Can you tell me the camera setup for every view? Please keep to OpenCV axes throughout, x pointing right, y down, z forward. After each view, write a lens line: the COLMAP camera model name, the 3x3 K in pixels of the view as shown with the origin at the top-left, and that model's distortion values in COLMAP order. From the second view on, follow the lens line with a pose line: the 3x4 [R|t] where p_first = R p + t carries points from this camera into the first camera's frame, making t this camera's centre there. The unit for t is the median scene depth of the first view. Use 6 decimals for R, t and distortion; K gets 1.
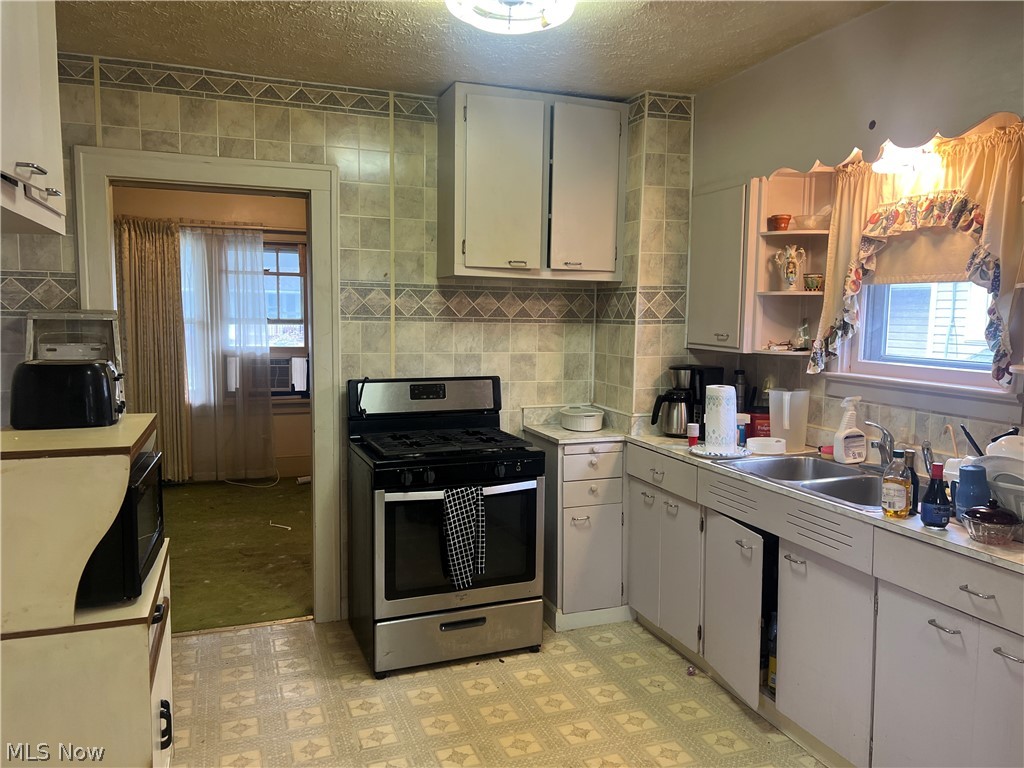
lens RADIAL K [[782.9, 0, 512.0], [0, 782.9, 384.0], [0, 0, 1]] dist [0.061077, -0.066460]
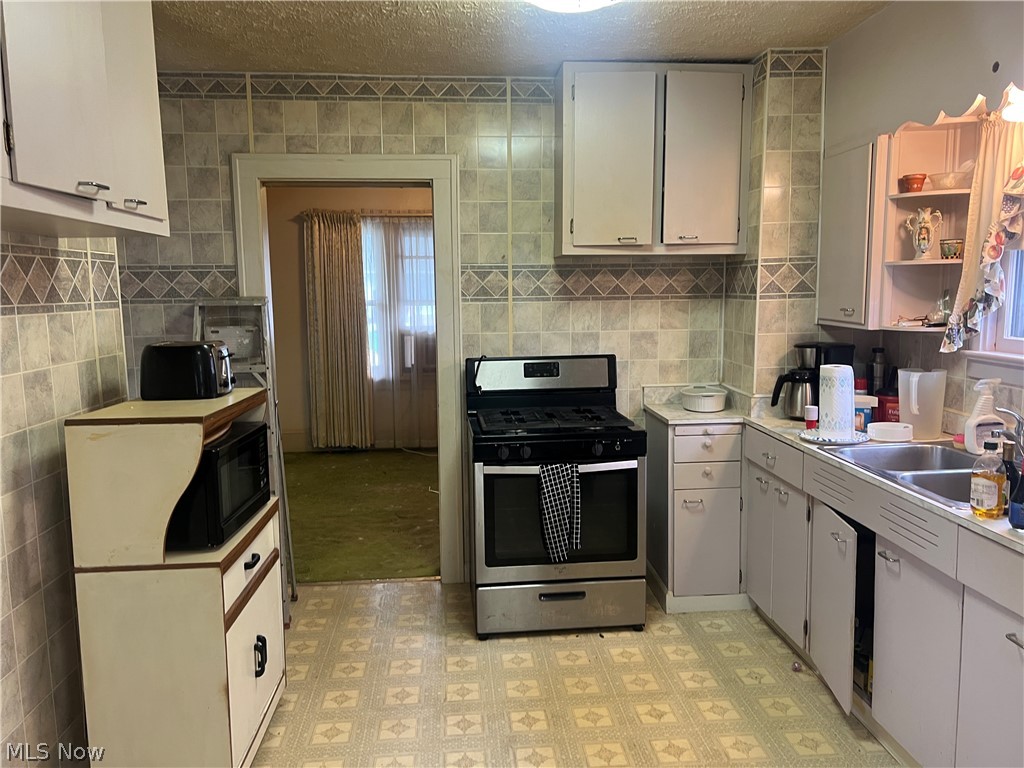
lens RADIAL K [[782.9, 0, 512.0], [0, 782.9, 384.0], [0, 0, 1]] dist [0.061077, -0.066460]
pose [[0.959923, 0.011707, -0.280018, 0.151738], [-0.002828, 0.999481, 0.032092, -0.004565], [0.280248, -0.030014, 0.959458, 0.004624]]
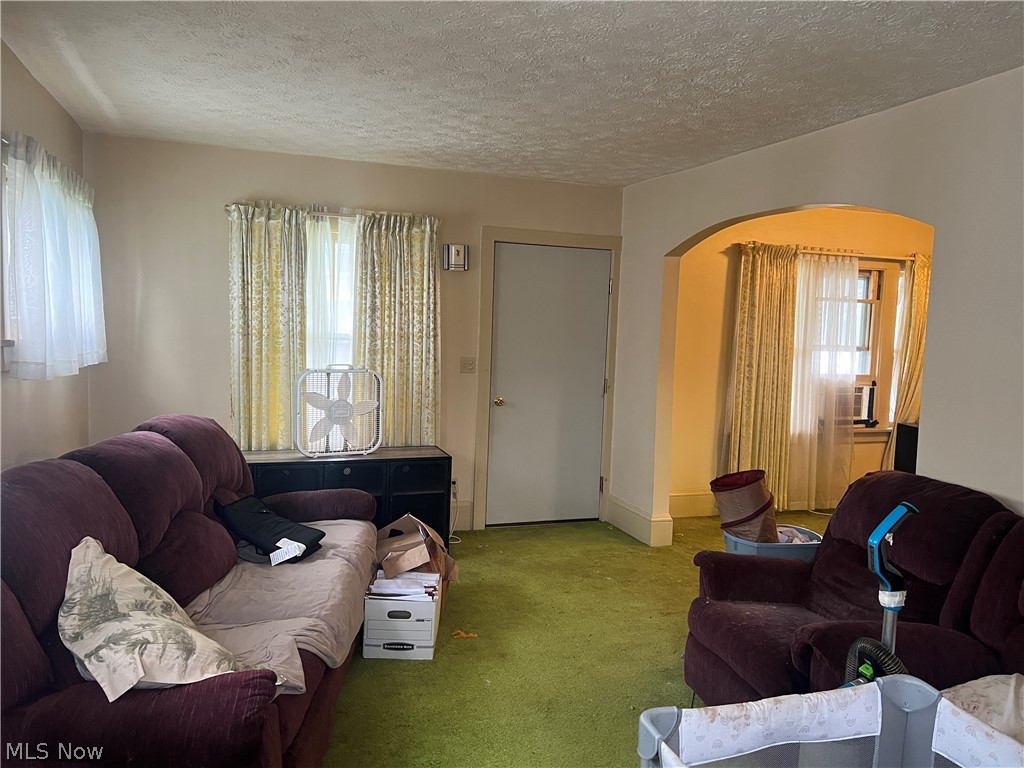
lens RADIAL K [[782.9, 0, 512.0], [0, 782.9, 384.0], [0, 0, 1]] dist [0.061077, -0.066460]
pose [[0.999625, 0.021447, -0.017054, -1.321856], [-0.021699, 0.999656, -0.014716, -0.021753], [0.016732, 0.015080, 0.999746, 0.007837]]
